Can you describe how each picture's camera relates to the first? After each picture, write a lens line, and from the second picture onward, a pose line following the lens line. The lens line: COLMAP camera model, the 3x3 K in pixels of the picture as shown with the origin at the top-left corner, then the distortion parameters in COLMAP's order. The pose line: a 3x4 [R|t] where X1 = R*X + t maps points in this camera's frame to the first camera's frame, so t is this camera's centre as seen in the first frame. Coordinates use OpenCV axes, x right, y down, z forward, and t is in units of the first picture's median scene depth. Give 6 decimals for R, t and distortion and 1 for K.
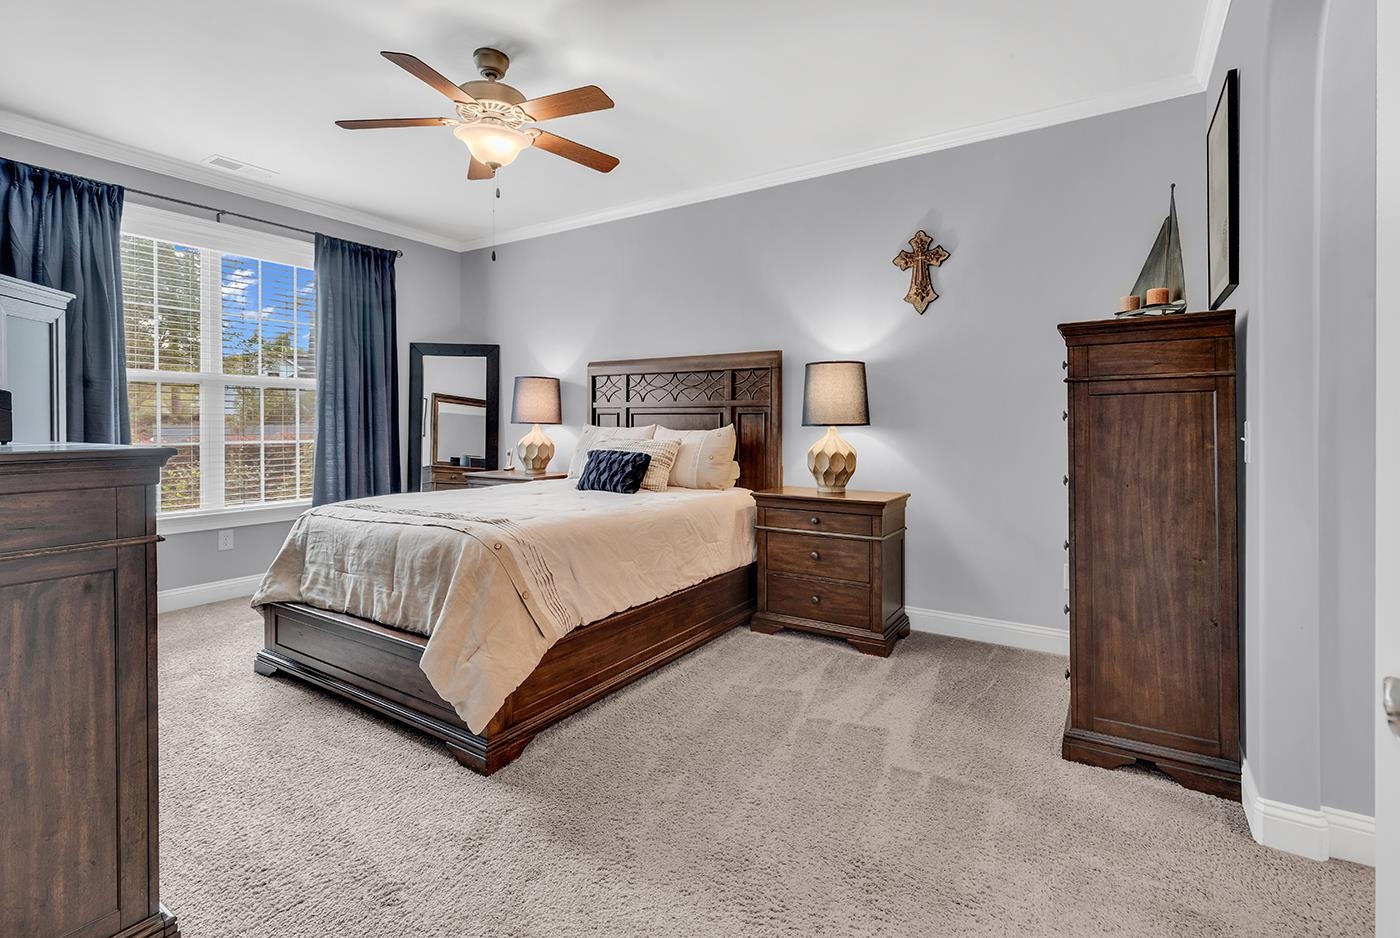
lens RADIAL K [[645.4, 0, 703.9], [0, 645.4, 431.7], [0, 0, 1]] dist [0.015571, 0.000104]
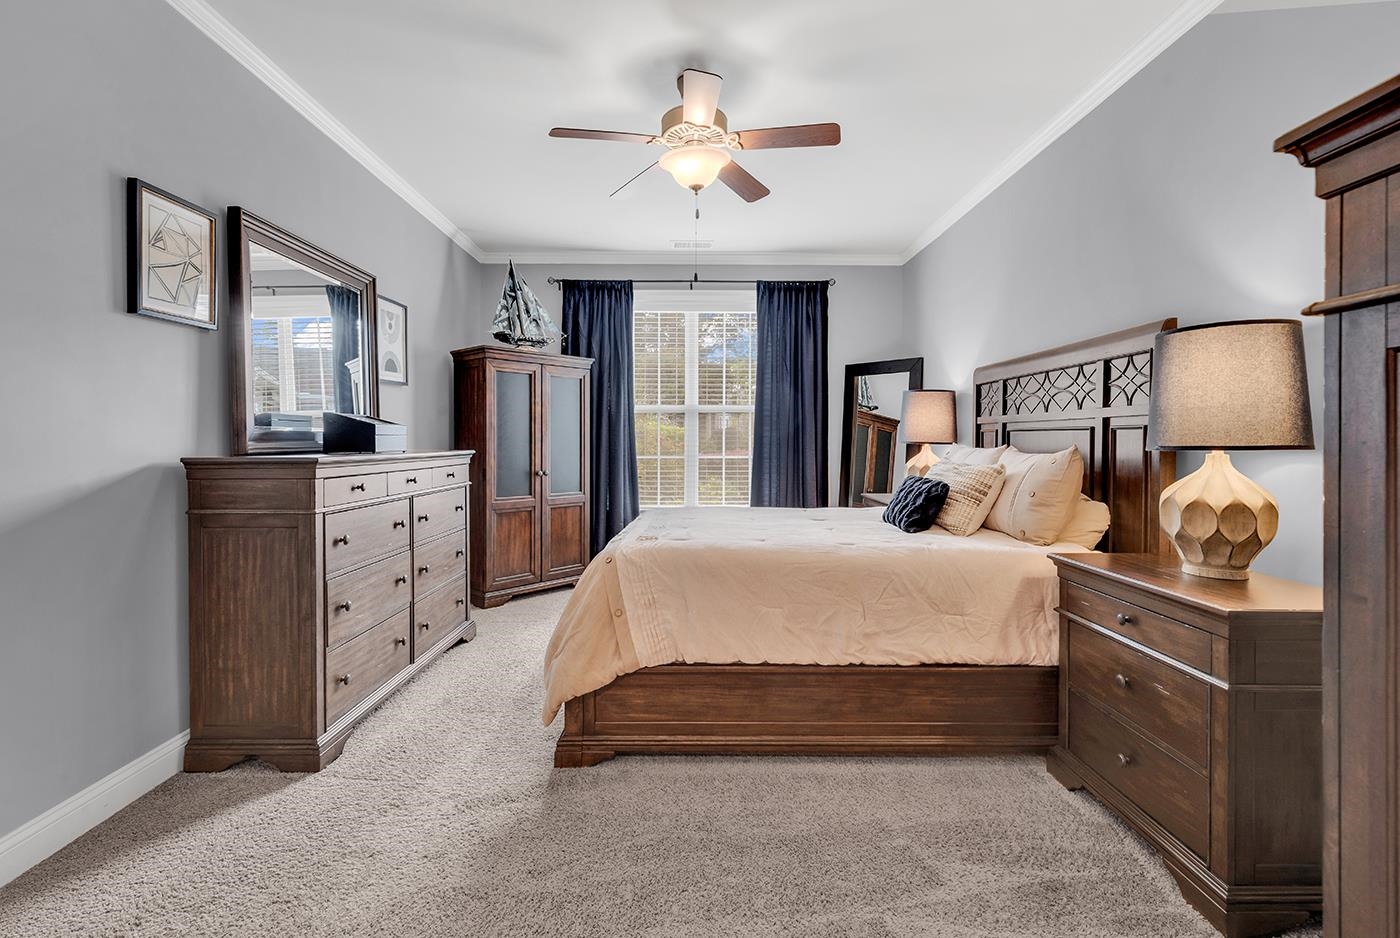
lens RADIAL K [[630.4, 0, 689.0], [0, 630.4, 450.8], [0, 0, 1]] dist [0.007320, -0.000289]
pose [[0.547167, 0.014547, -0.836897, 0.391735], [-0.014368, 0.999865, 0.007985, -0.005994], [0.836900, 0.007656, 0.547302, 0.356895]]
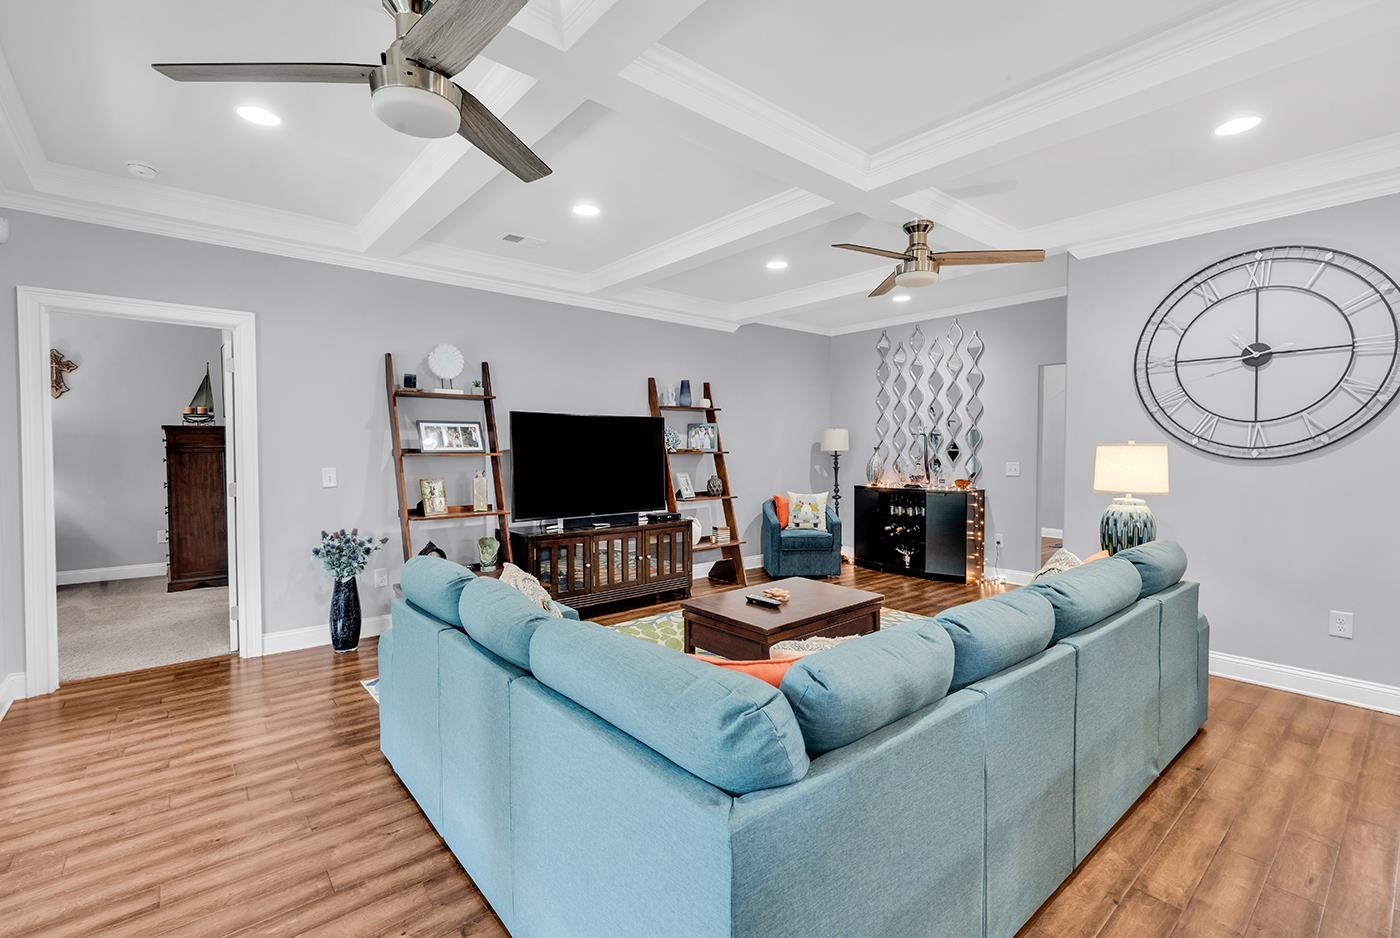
lens RADIAL K [[633.4, 0, 700.0], [0, 633.4, 469.0], [0, 0, 1]] dist [0.004609, -0.000251]
pose [[0.303583, -0.025612, 0.952461, -0.754284], [0.017856, 0.999616, 0.021188, -0.004932], [-0.952638, 0.010575, 0.303924, -1.121463]]
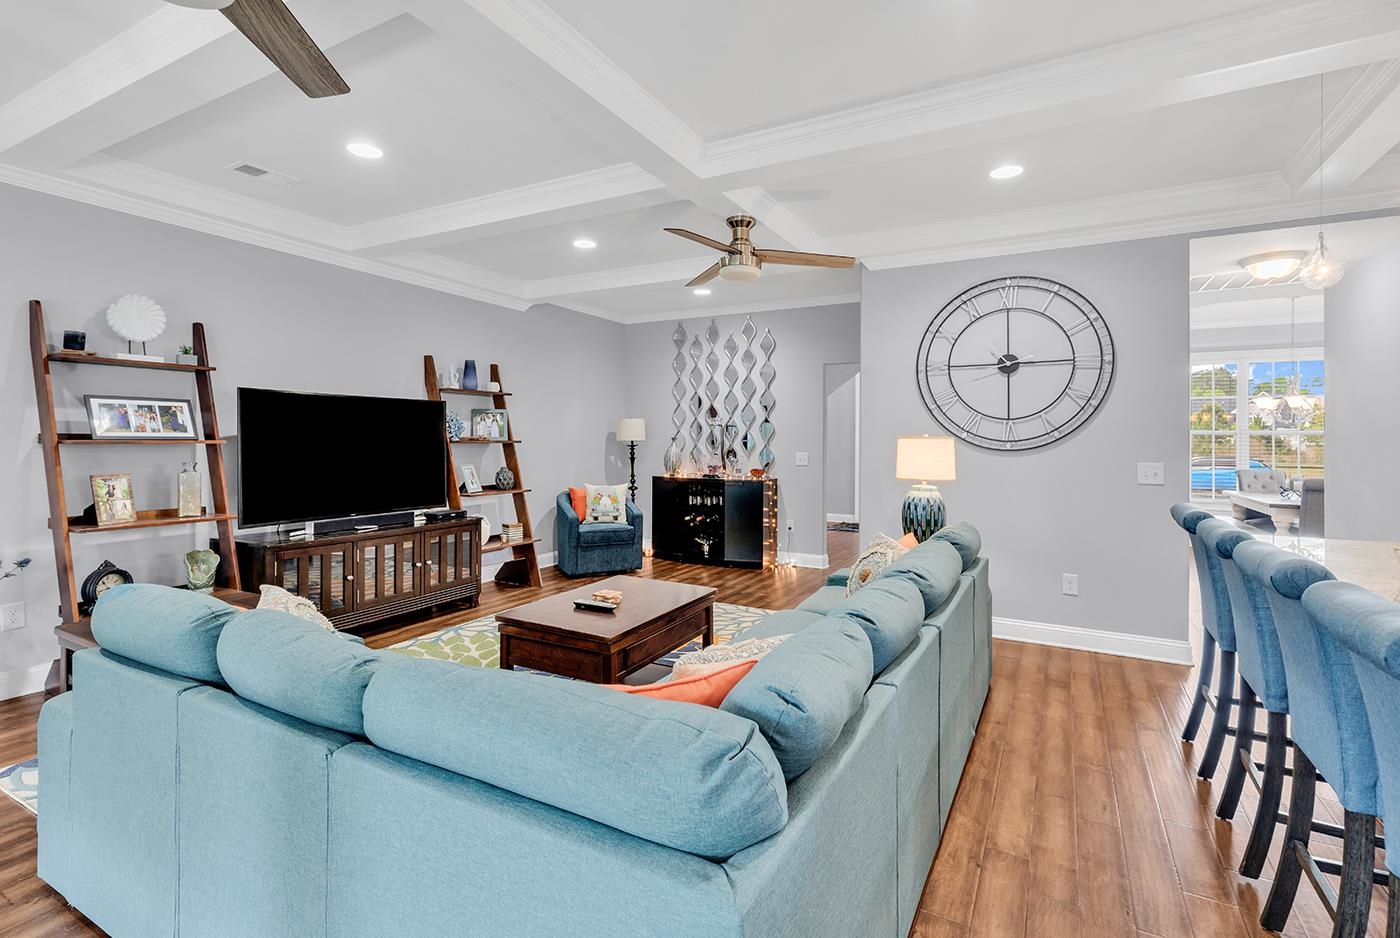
lens RADIAL K [[641.1, 0, 698.4], [0, 641.1, 439.1], [0, 0, 1]] dist [0.006178, -0.000435]
pose [[-0.069769, 0.004604, 0.997553, -0.719224], [0.011700, 0.999924, -0.003797, -0.006679], [-0.997495, 0.011407, -0.069818, -1.027866]]
